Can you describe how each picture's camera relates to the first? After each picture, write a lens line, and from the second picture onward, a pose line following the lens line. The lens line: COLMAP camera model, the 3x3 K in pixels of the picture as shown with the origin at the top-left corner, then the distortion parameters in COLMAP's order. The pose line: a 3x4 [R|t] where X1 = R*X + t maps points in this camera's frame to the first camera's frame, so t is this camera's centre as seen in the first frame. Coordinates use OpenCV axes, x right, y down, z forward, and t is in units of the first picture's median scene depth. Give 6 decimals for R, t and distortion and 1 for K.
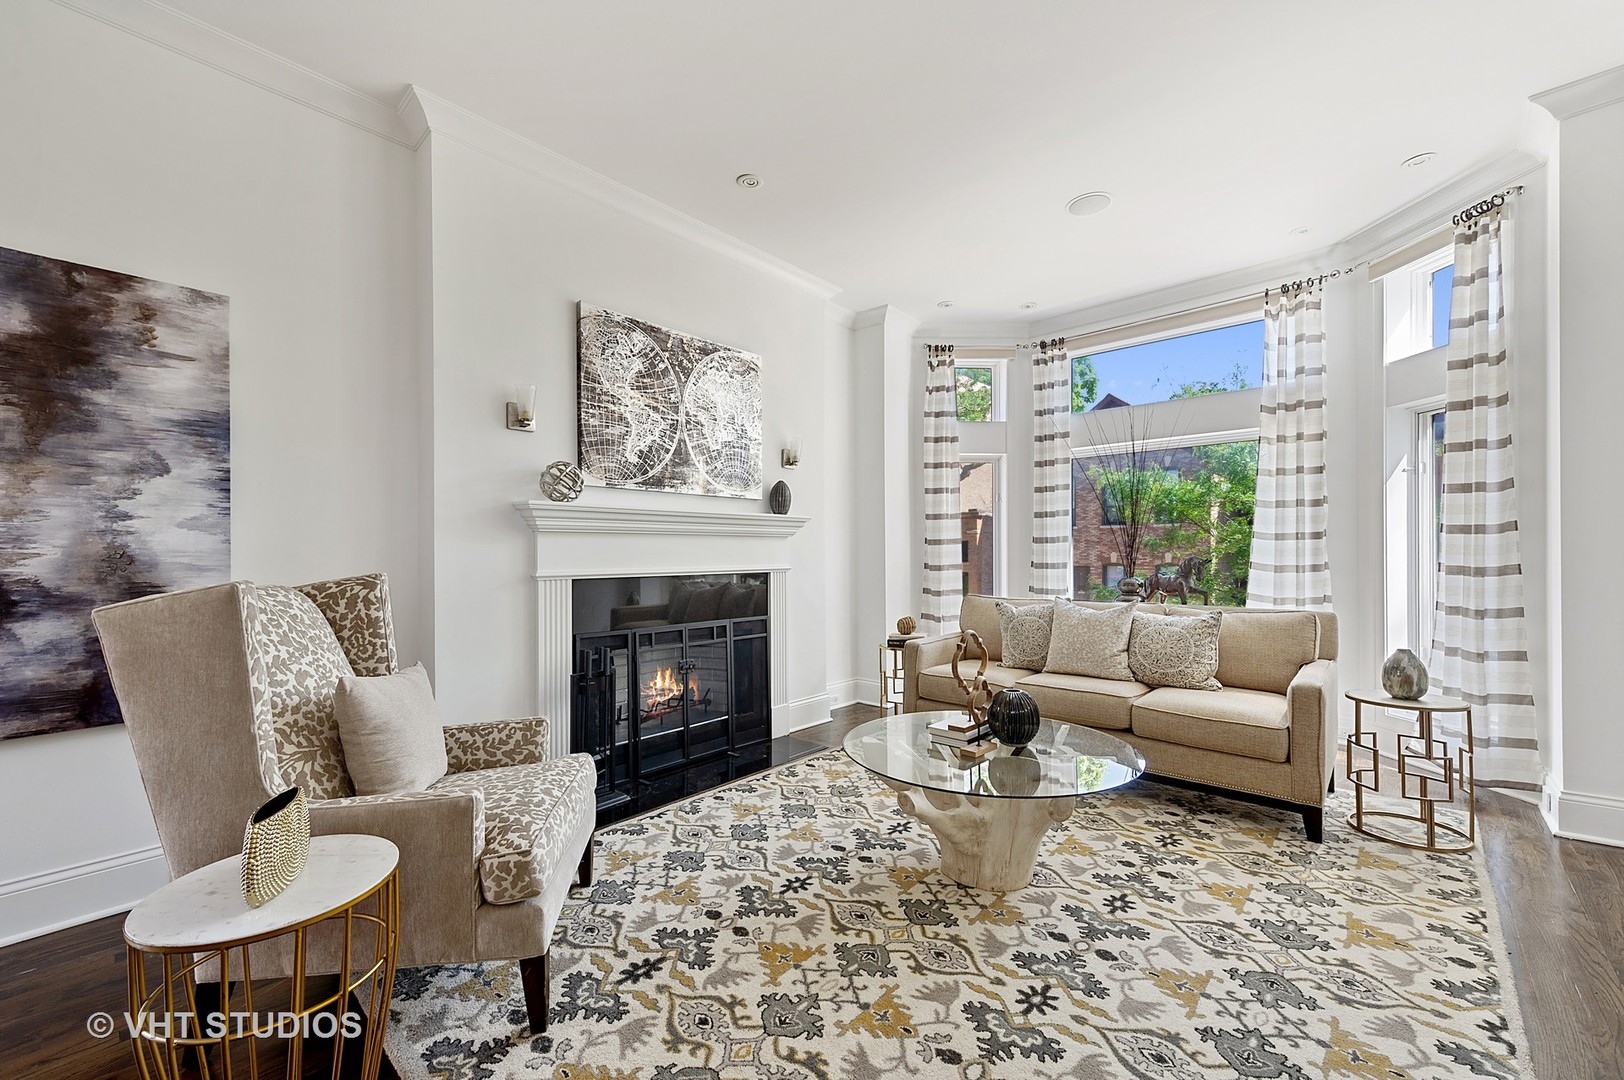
lens RADIAL K [[655.9, 0, 812.0], [0, 655.9, 540.0], [0, 0, 1]] dist [0.014117, -0.000744]
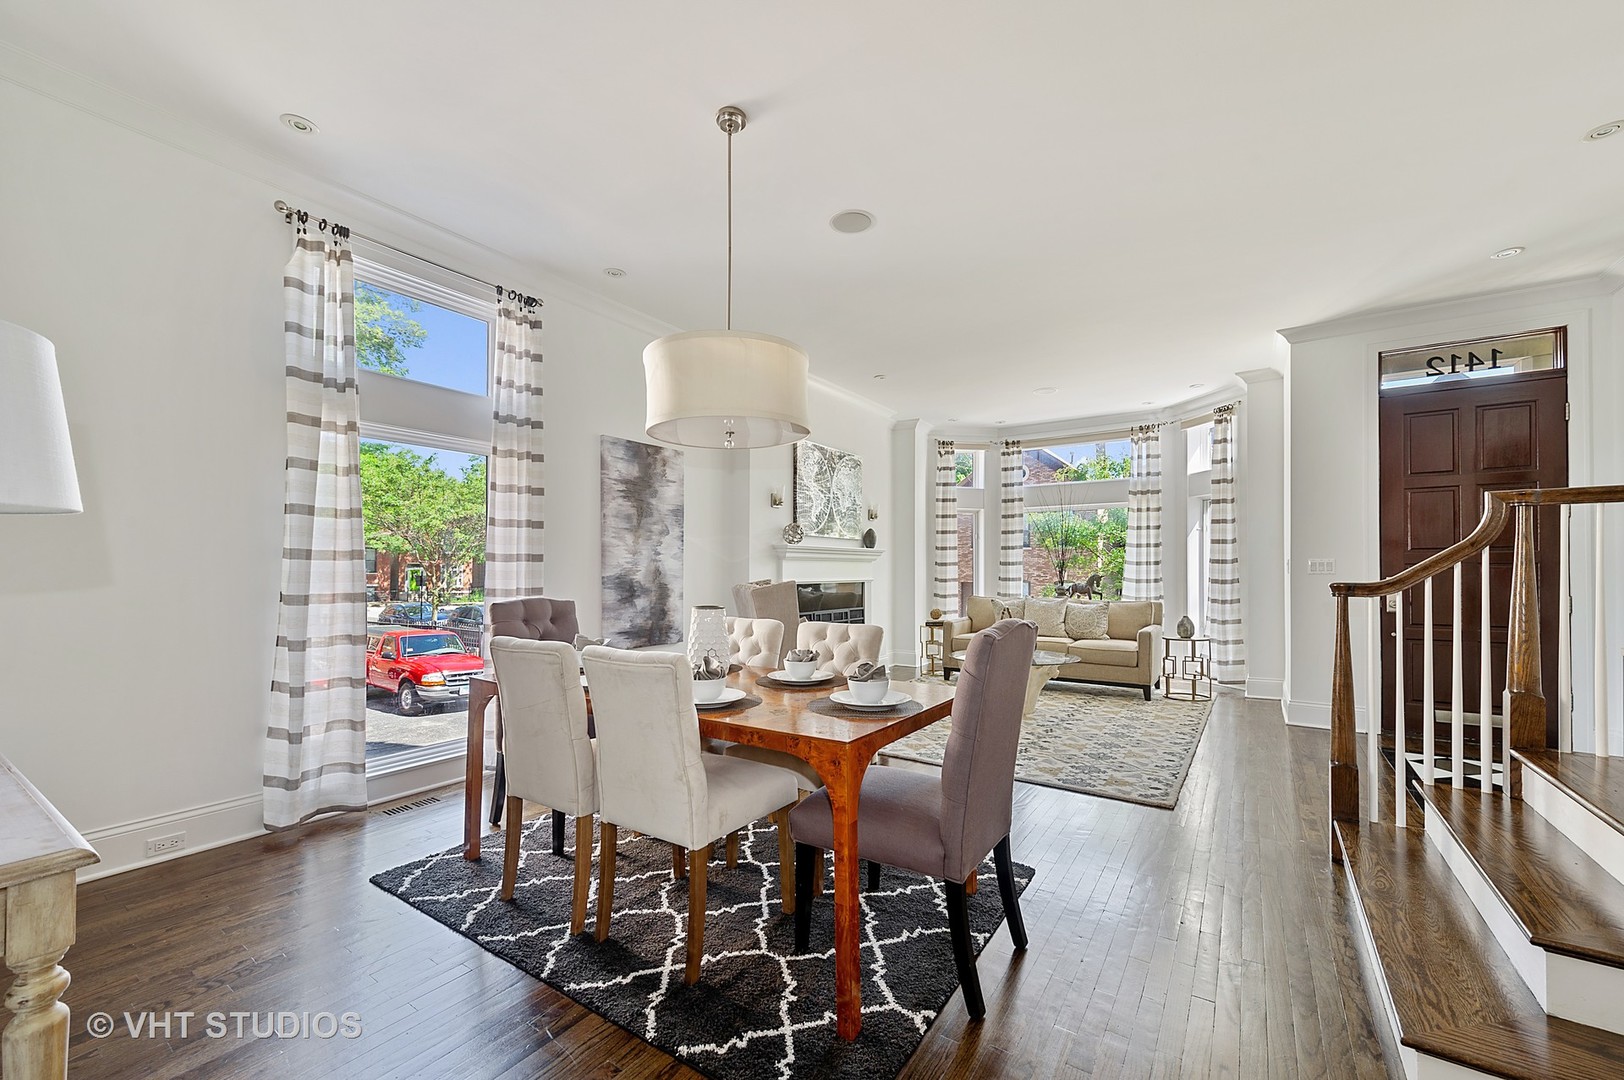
lens RADIAL K [[649.8, 0, 813.9], [0, 649.8, 553.2], [0, 0, 1]] dist [0.014968, -0.000029]
pose [[0.990493, 0.008935, 0.137274, -0.470388], [-0.008205, 0.999949, -0.005883, -0.016440], [-0.137320, 0.004701, 0.990516, -0.729164]]
